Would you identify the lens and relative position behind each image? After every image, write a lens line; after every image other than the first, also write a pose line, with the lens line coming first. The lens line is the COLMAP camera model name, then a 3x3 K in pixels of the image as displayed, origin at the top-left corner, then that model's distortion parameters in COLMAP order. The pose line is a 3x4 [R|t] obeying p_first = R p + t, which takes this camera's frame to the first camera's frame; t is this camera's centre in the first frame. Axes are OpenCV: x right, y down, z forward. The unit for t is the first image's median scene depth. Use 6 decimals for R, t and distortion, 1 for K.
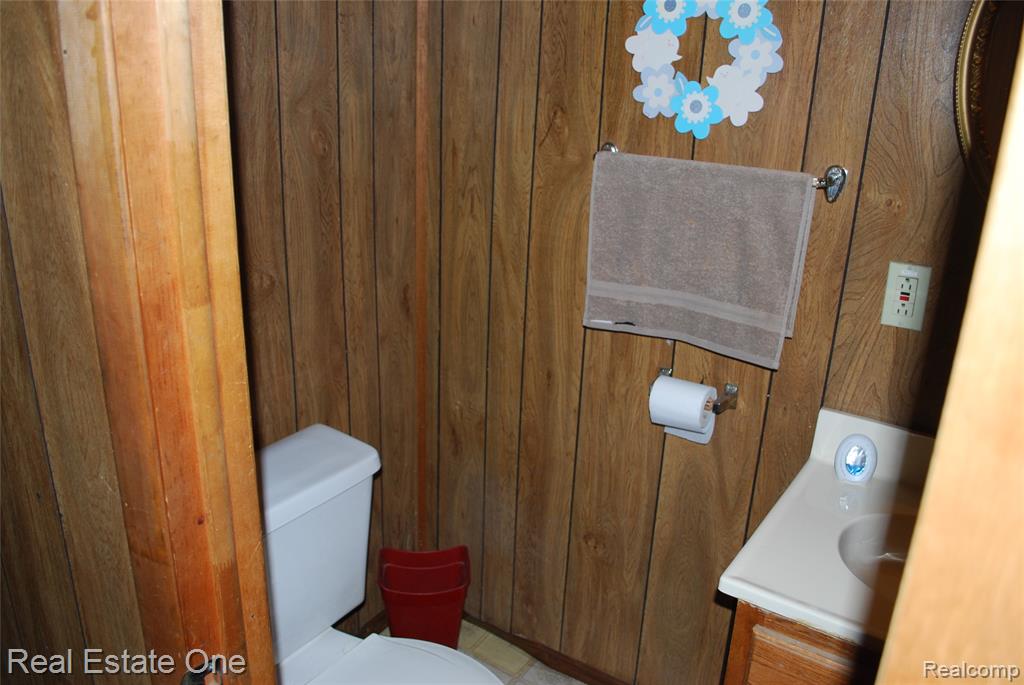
lens RADIAL K [[807.1, 0, 511.6], [0, 807.1, 344.7], [0, 0, 1]] dist [-0.081760, 0.011574]
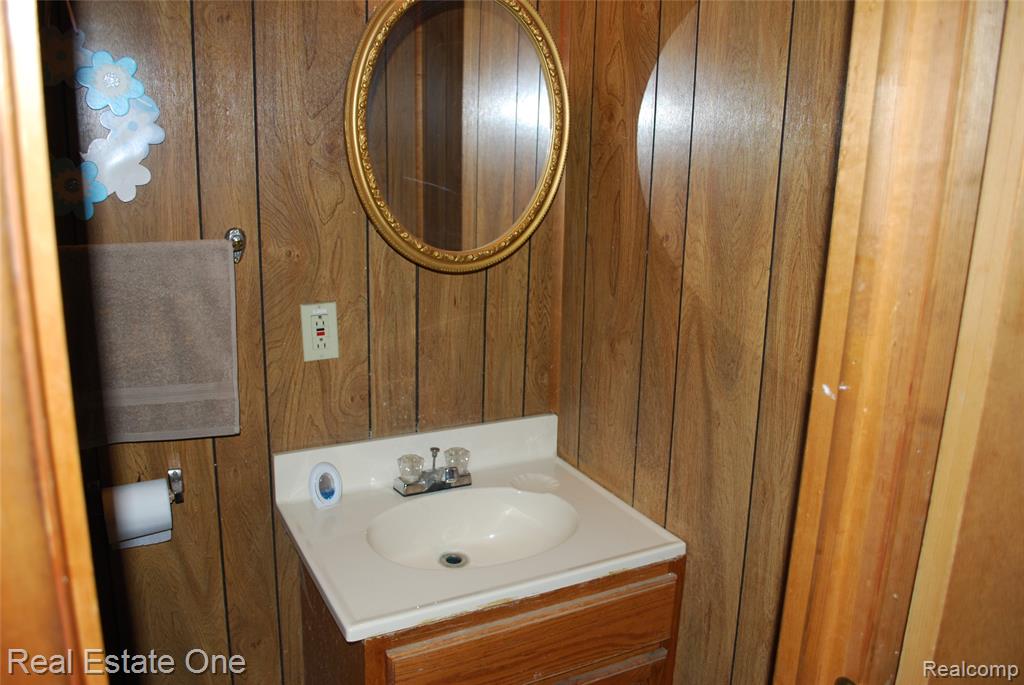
lens RADIAL K [[807.1, 0, 511.3], [0, 807.1, 344.1], [0, 0, 1]] dist [-0.081760, 0.011574]
pose [[0.458556, -0.237327, 0.856389, -0.351007], [0.288918, 0.951142, 0.108883, -0.087767], [-0.840388, 0.197497, 0.504720, 0.190248]]
